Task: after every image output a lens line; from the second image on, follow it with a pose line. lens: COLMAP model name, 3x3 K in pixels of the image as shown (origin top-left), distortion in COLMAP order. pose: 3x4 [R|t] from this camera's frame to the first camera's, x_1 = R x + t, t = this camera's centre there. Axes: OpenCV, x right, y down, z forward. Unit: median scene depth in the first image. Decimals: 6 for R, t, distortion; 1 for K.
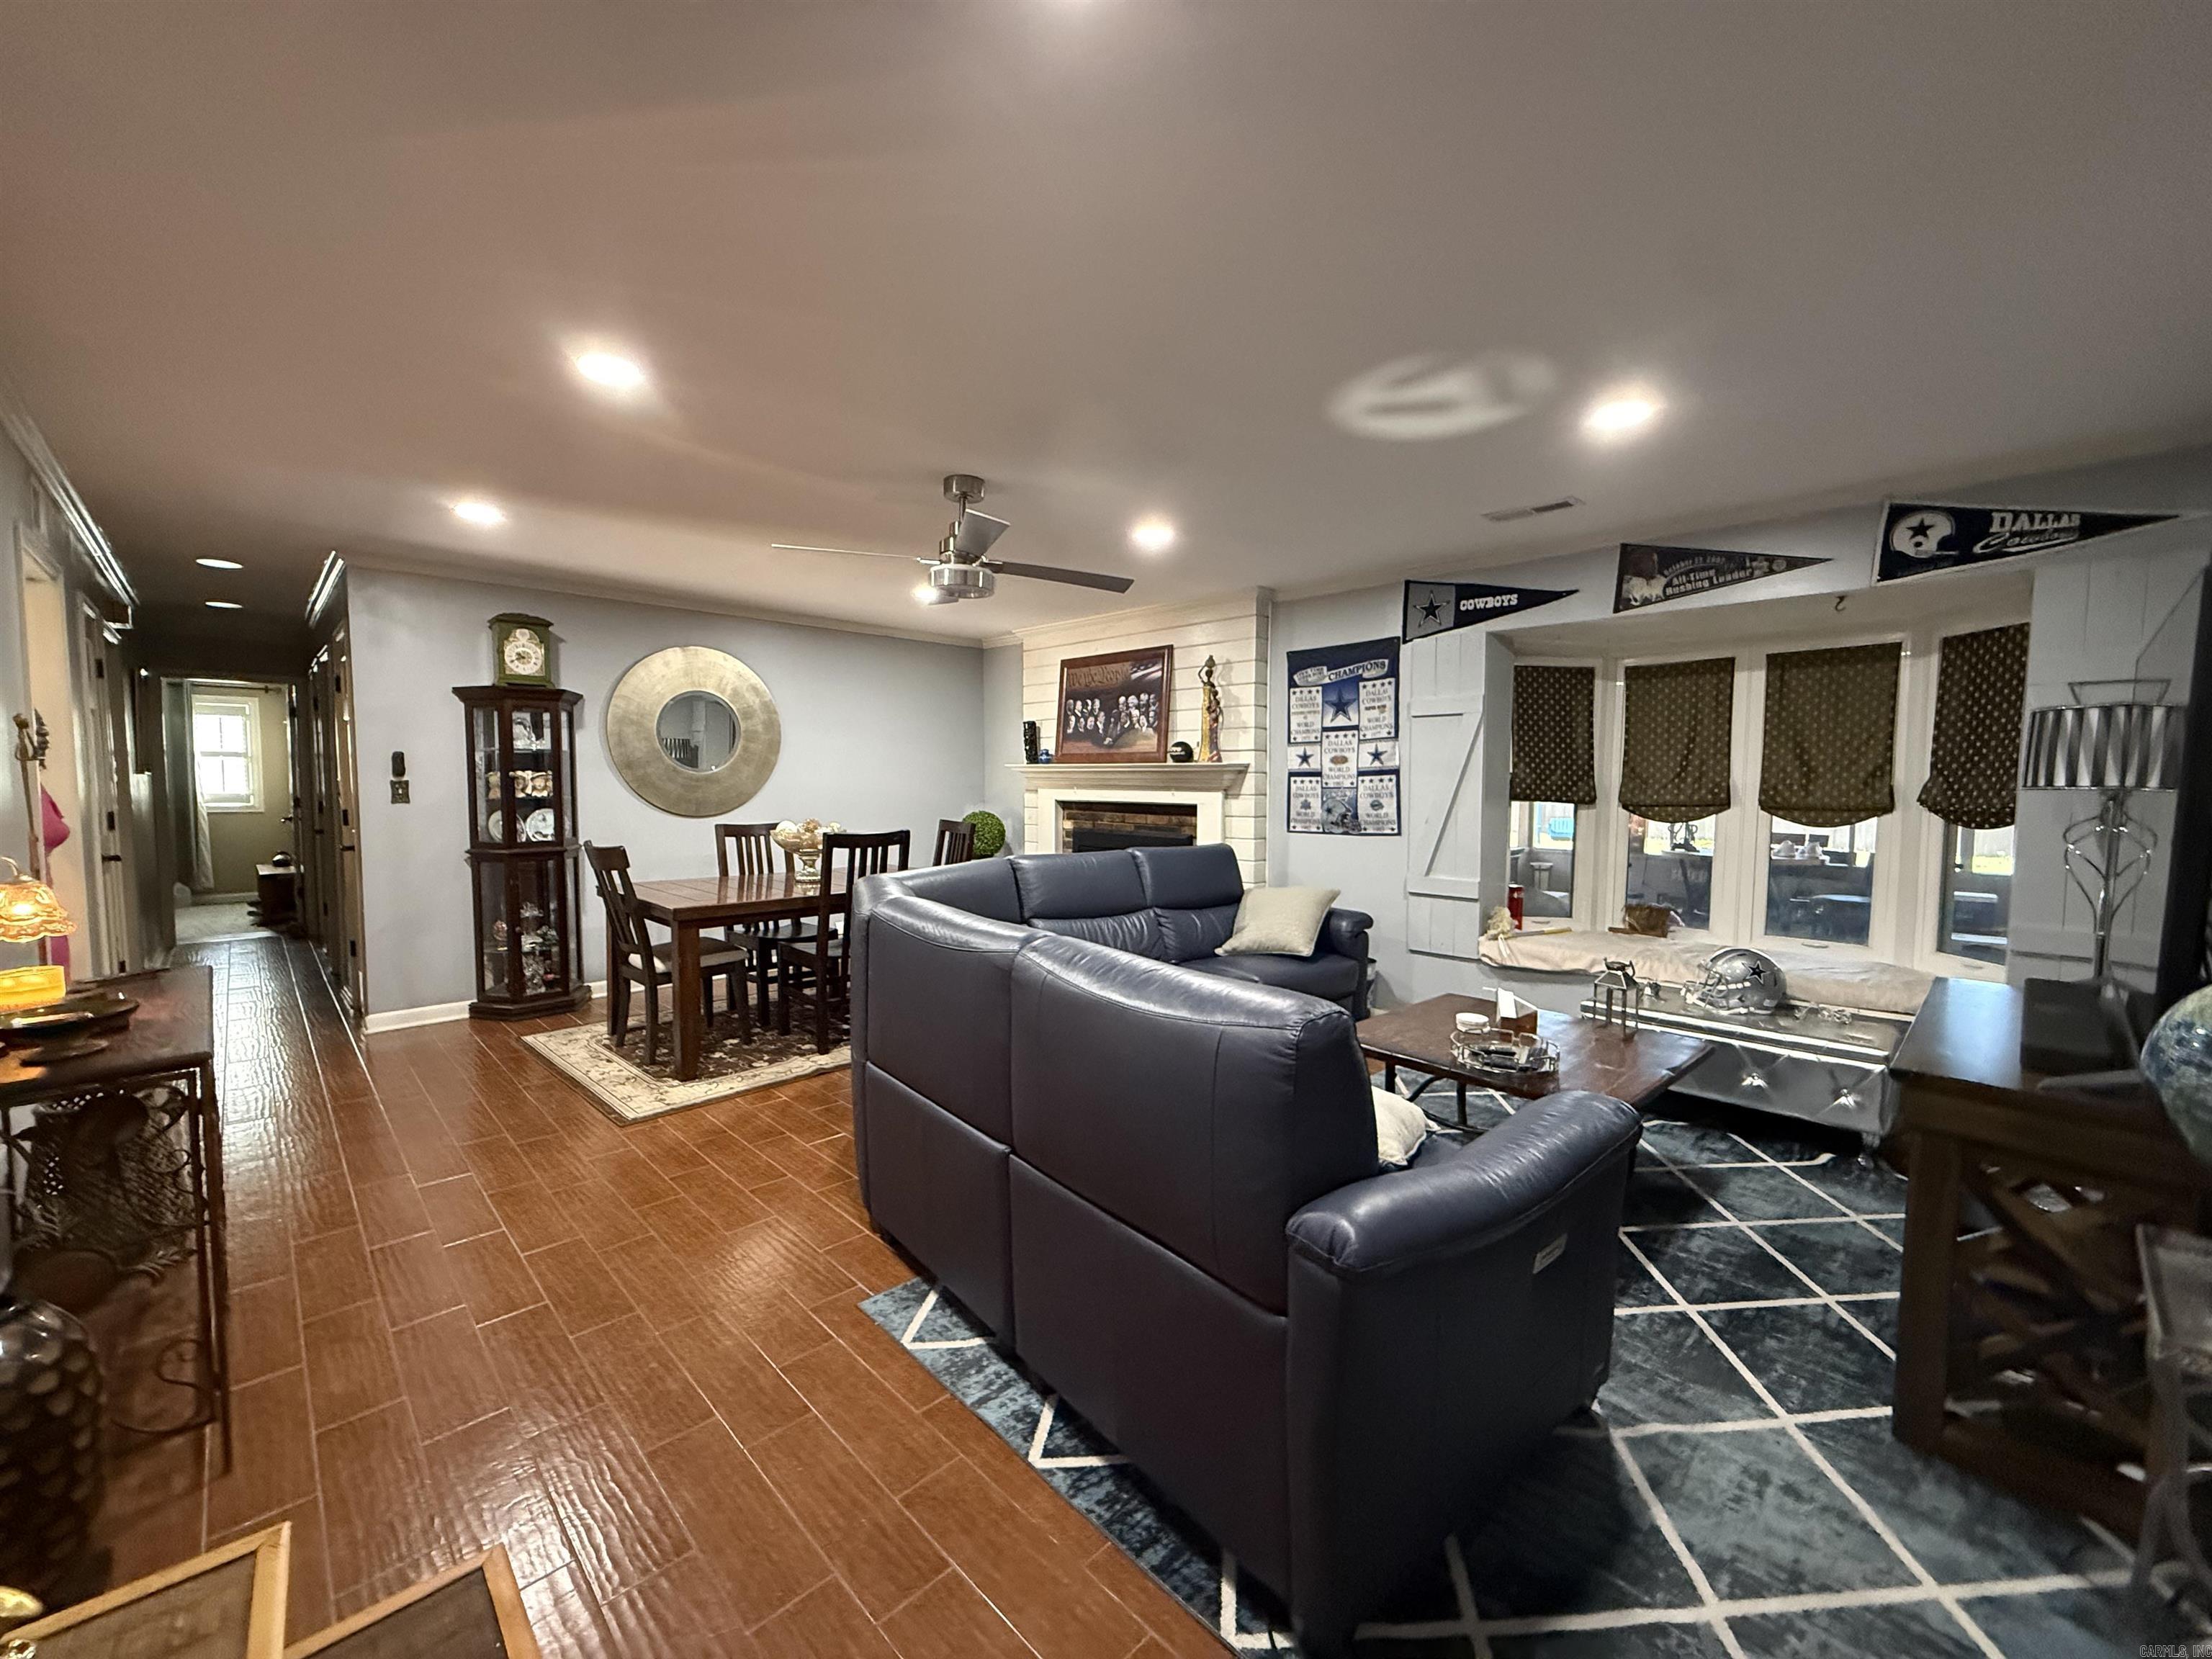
lens RADIAL K [[874.6, 0, 1092.7], [0, 874.6, 833.8], [0, 0, 1]] dist [-0.001653, 0.000331]
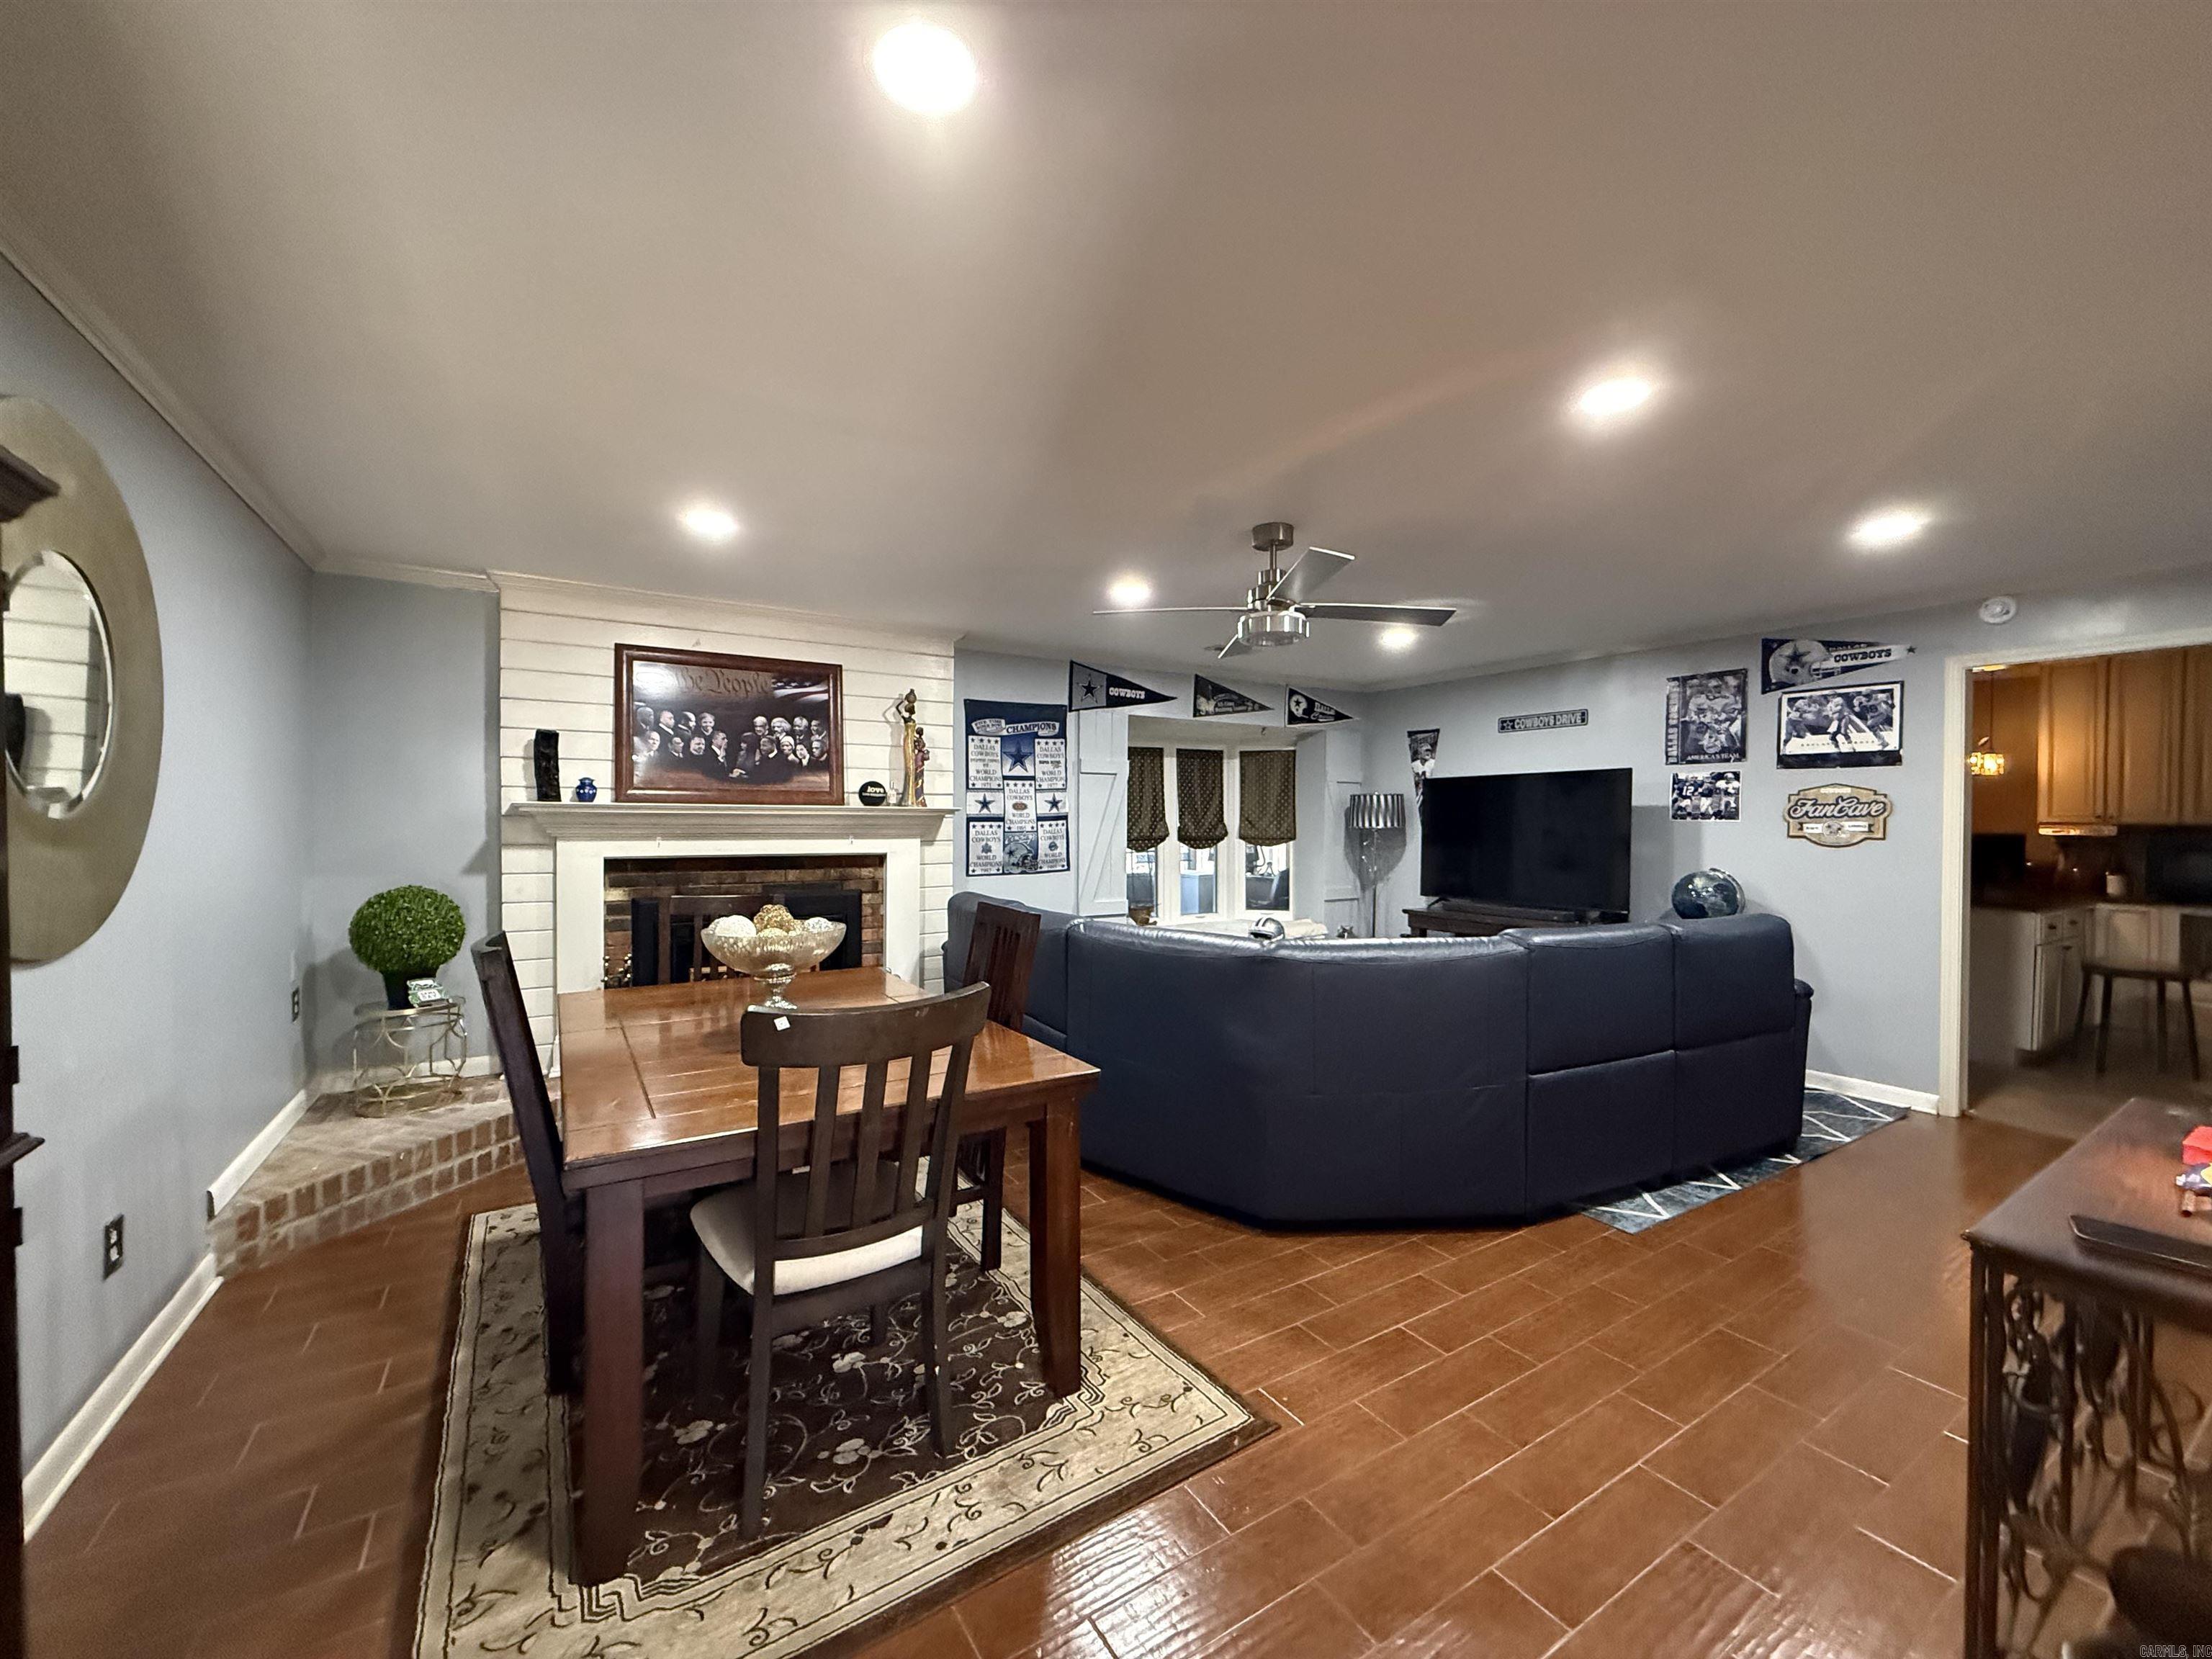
lens RADIAL K [[874.6, 0, 1108.2], [0, 874.6, 830.5], [0, 0, 1]] dist [-0.001653, 0.000331]
pose [[0.217203, -0.014013, 0.976026, -0.773255], [0.059886, 0.998205, 0.001004, -0.048894], [-0.974288, 0.058232, 0.217652, 0.657220]]
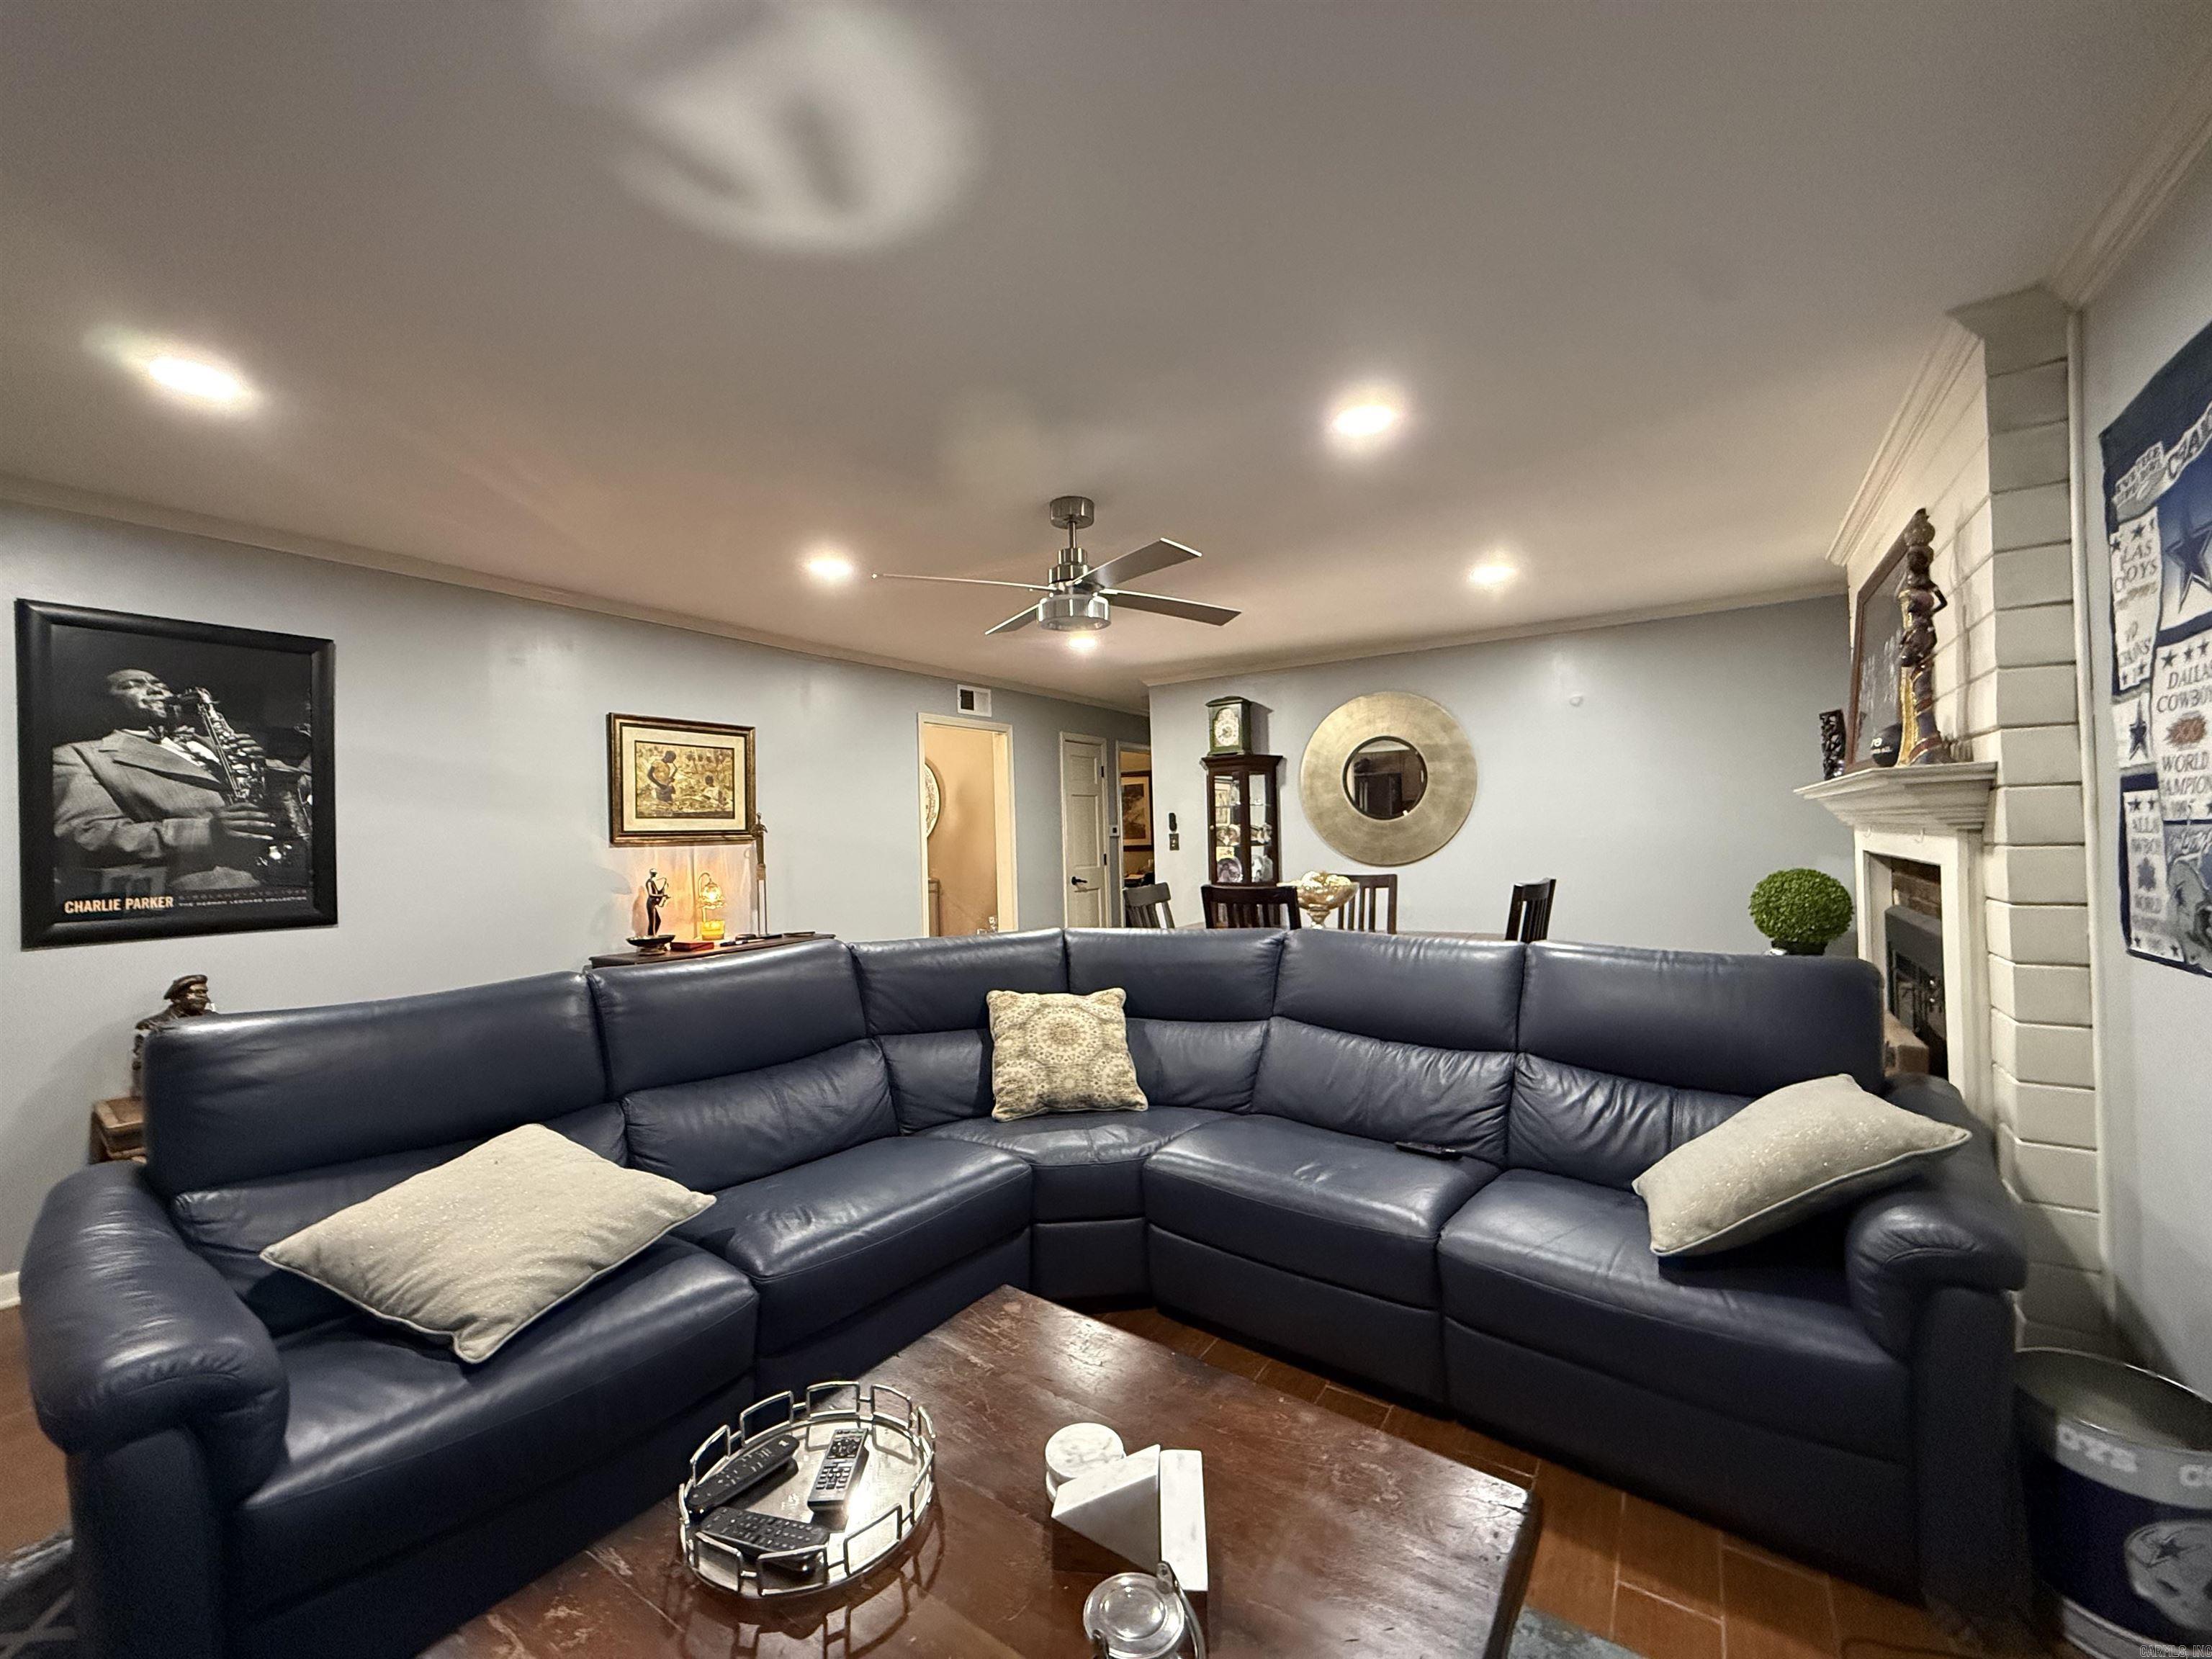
lens RADIAL K [[874.6, 0, 1102.4], [0, 874.6, 829.3], [0, 0, 1]] dist [-0.001653, 0.000331]
pose [[0.208244, -0.015704, -0.977951, 0.501326], [-0.037289, 0.999017, -0.023983, -0.029281], [0.977366, 0.041461, 0.207454, 0.574740]]
